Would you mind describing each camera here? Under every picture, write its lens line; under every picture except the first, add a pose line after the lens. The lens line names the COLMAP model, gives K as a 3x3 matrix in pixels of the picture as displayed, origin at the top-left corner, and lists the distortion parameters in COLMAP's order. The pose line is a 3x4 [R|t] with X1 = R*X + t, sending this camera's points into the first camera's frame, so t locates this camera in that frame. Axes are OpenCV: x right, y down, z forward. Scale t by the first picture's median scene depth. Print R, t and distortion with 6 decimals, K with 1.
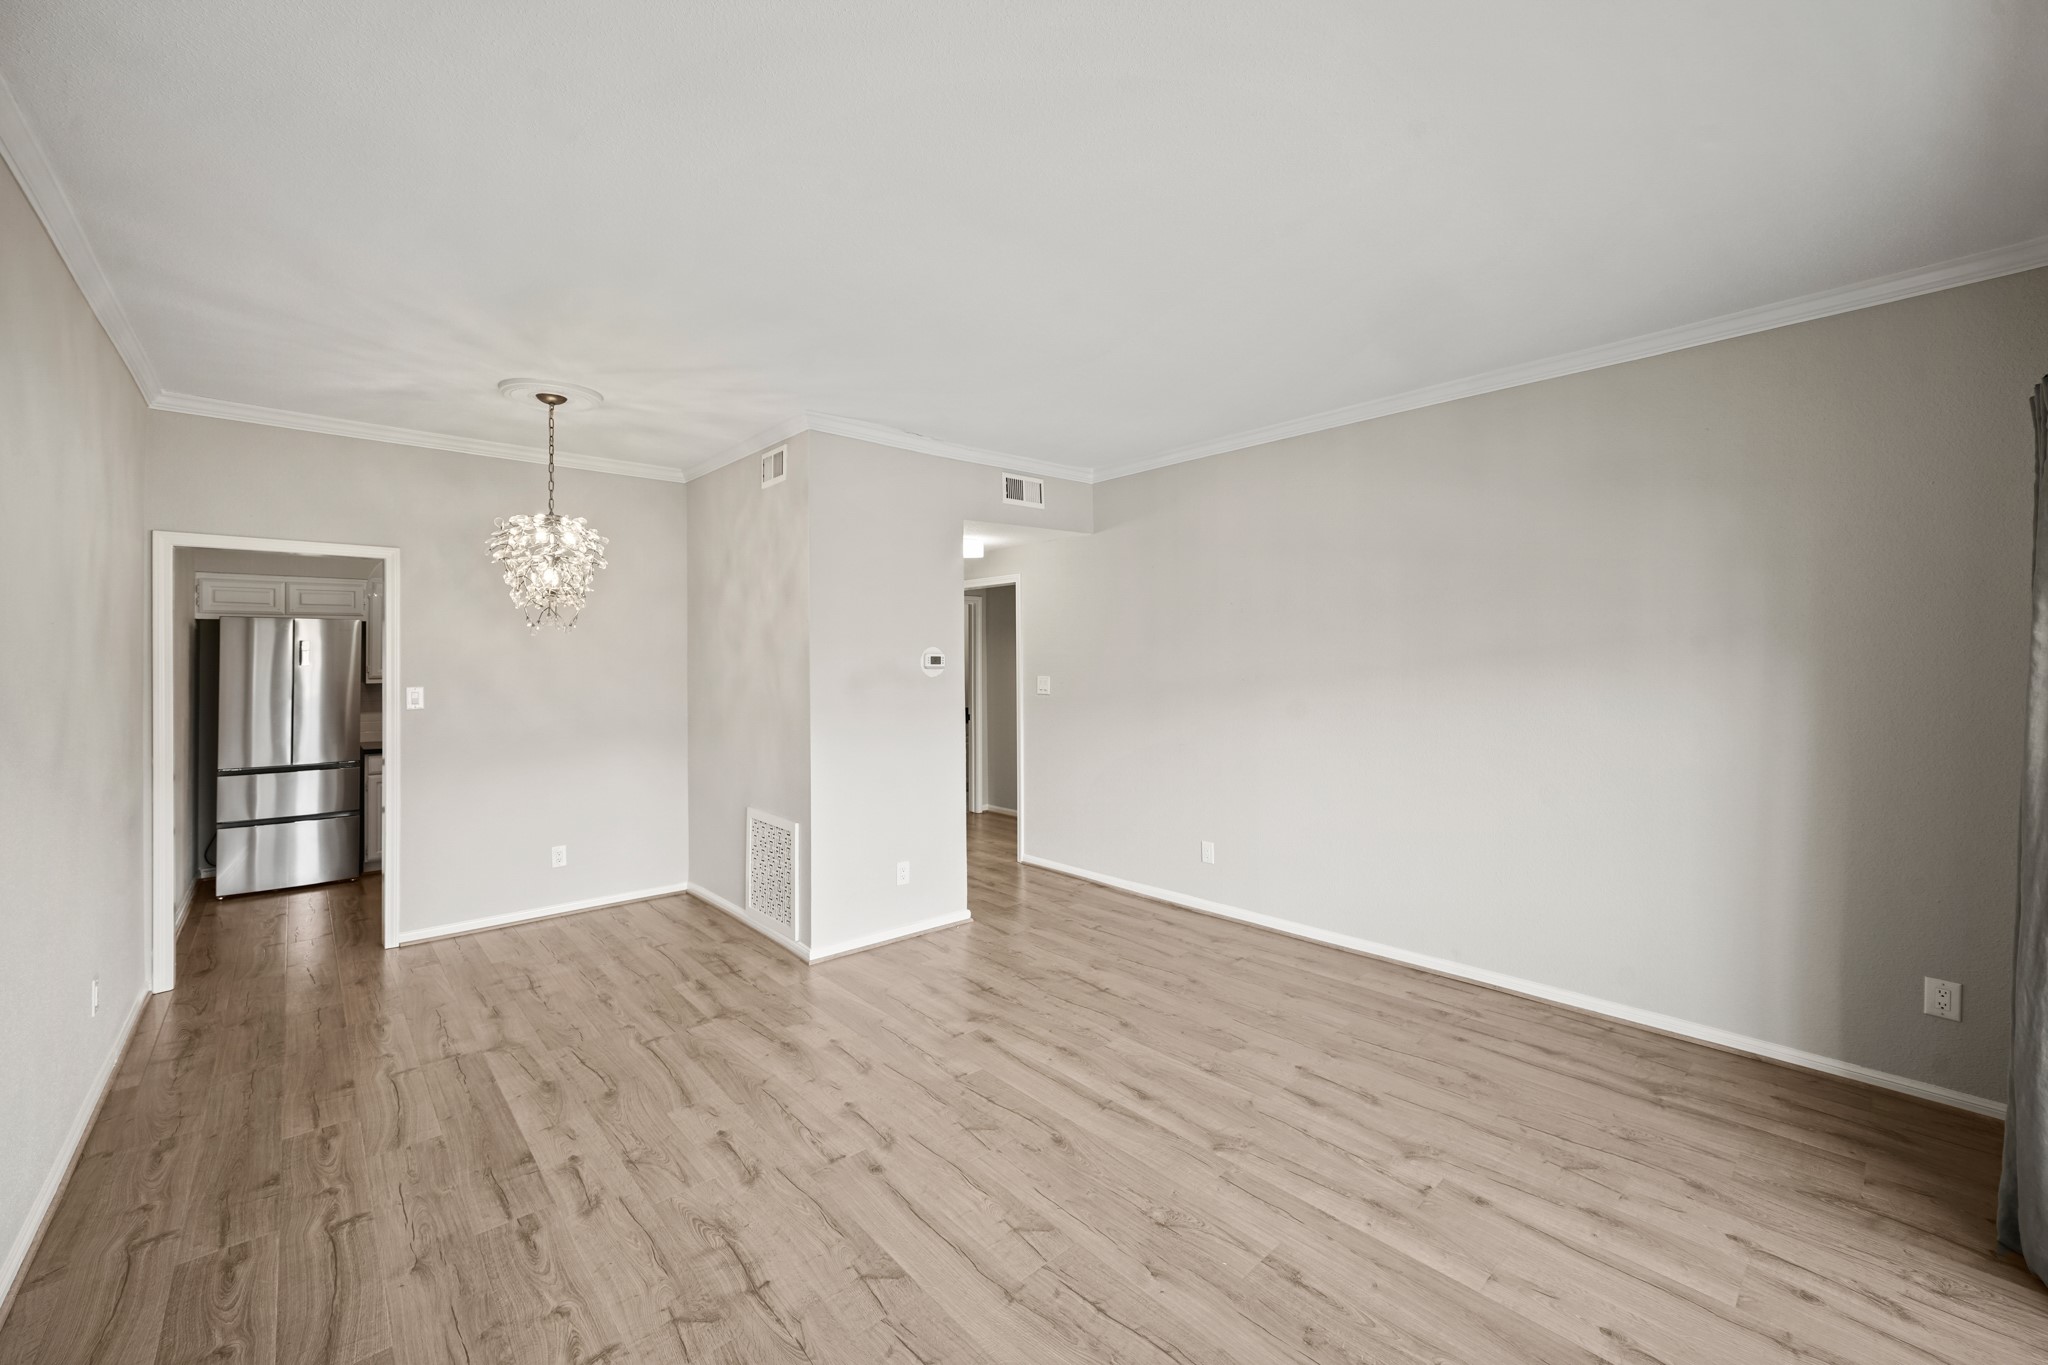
lens RADIAL K [[813.4, 0, 1015.6], [0, 813.4, 665.1], [0, 0, 1]] dist [-0.001659, 0.000072]
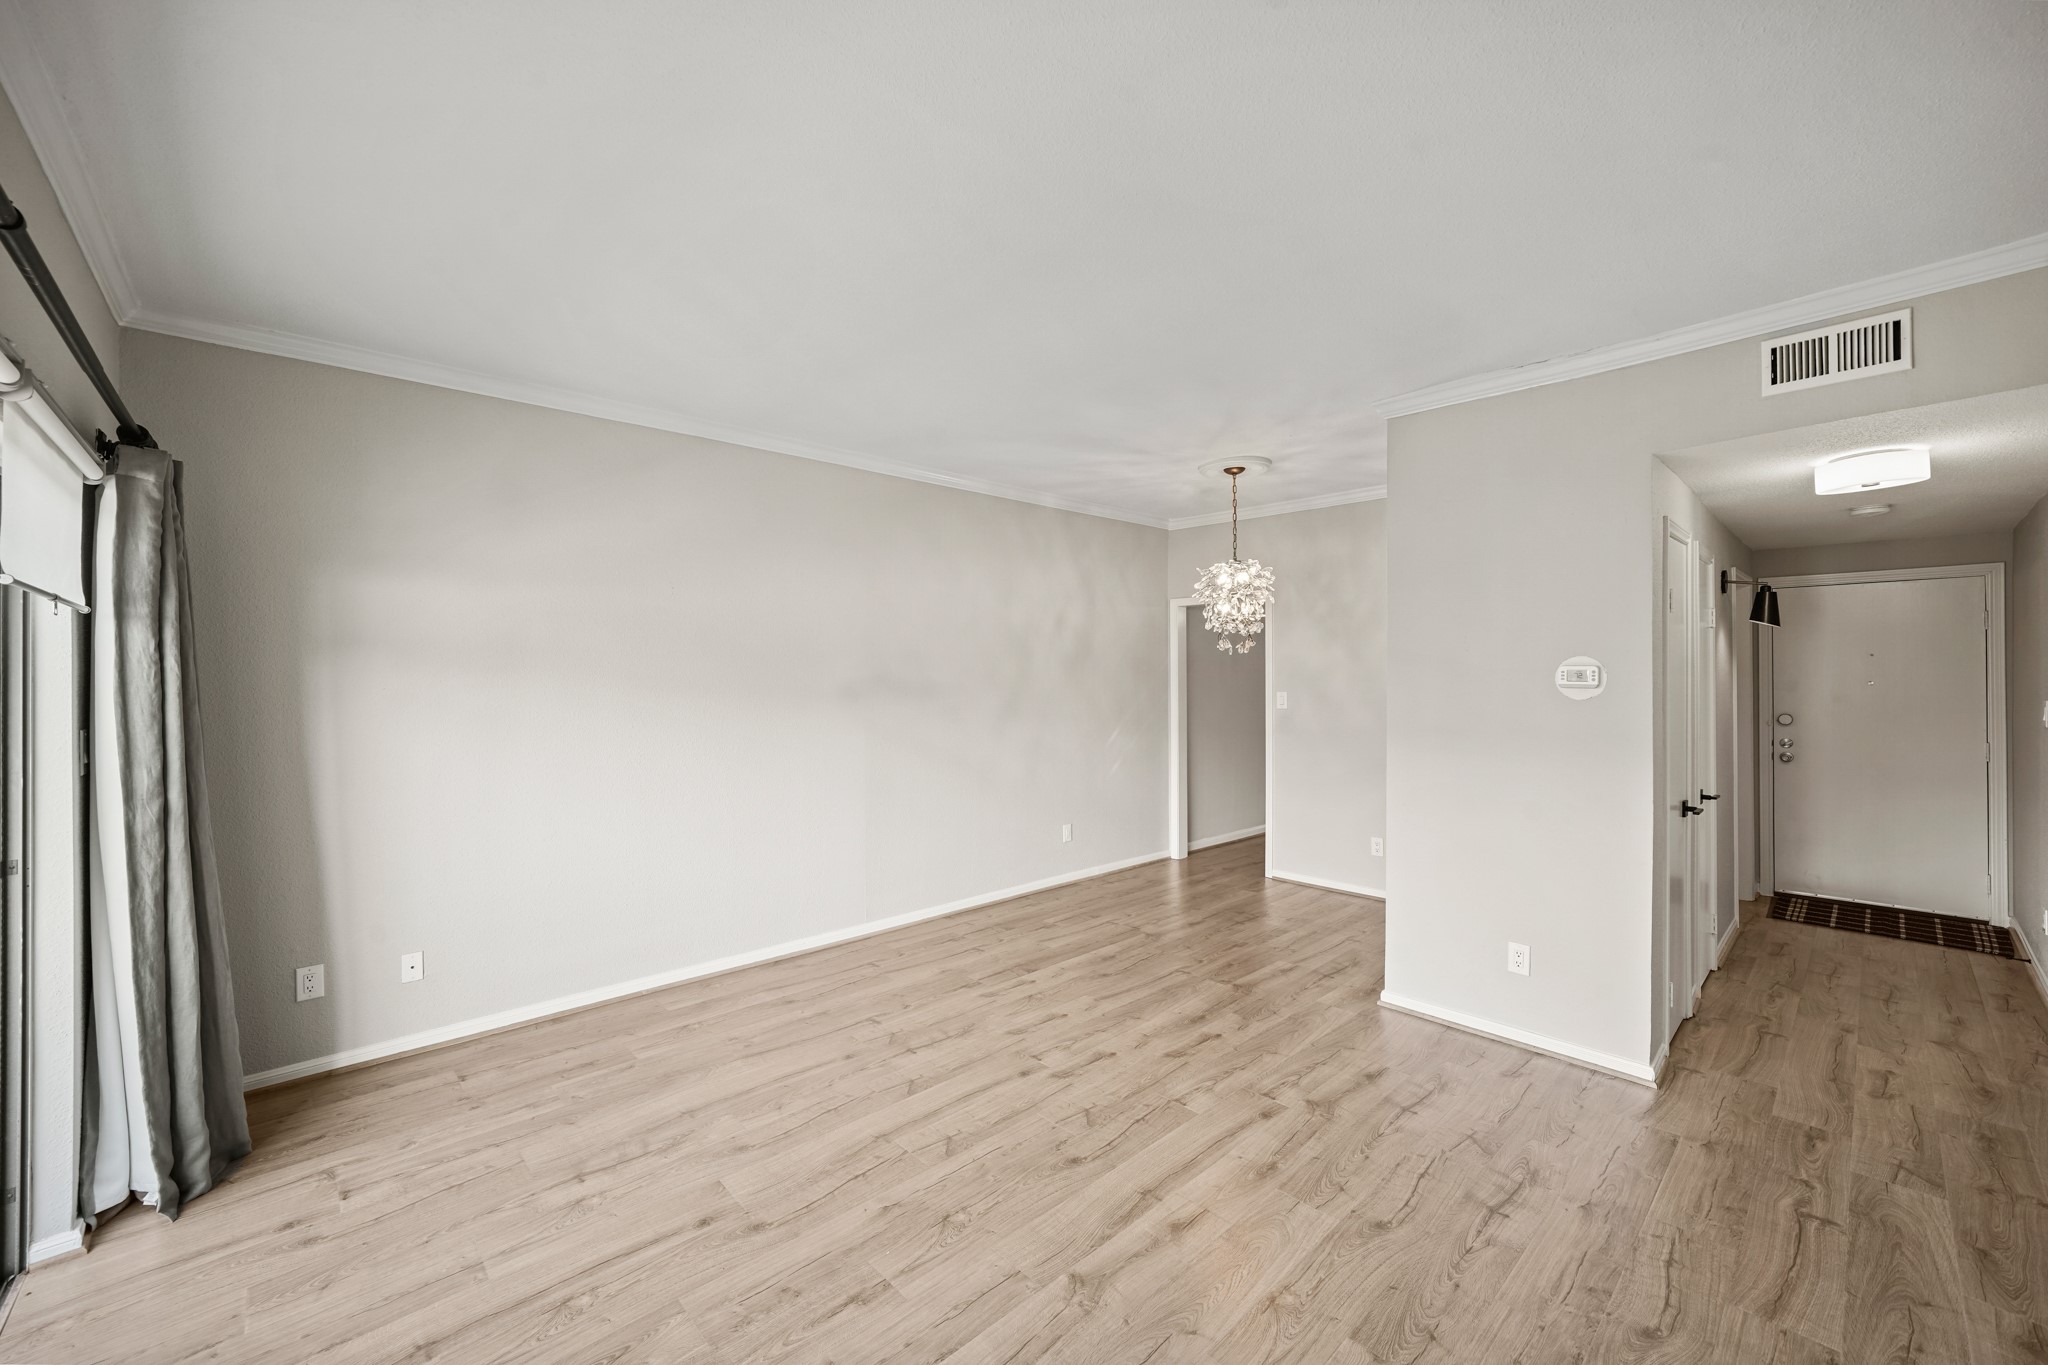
lens RADIAL K [[813.4, 0, 1015.6], [0, 813.4, 665.1], [0, 0, 1]] dist [-0.001659, 0.000072]
pose [[0.016034, -0.006271, -0.999852, 0.878939], [-0.004416, 0.999970, -0.006343, -0.007927], [0.999862, 0.004517, 0.016006, 0.768474]]
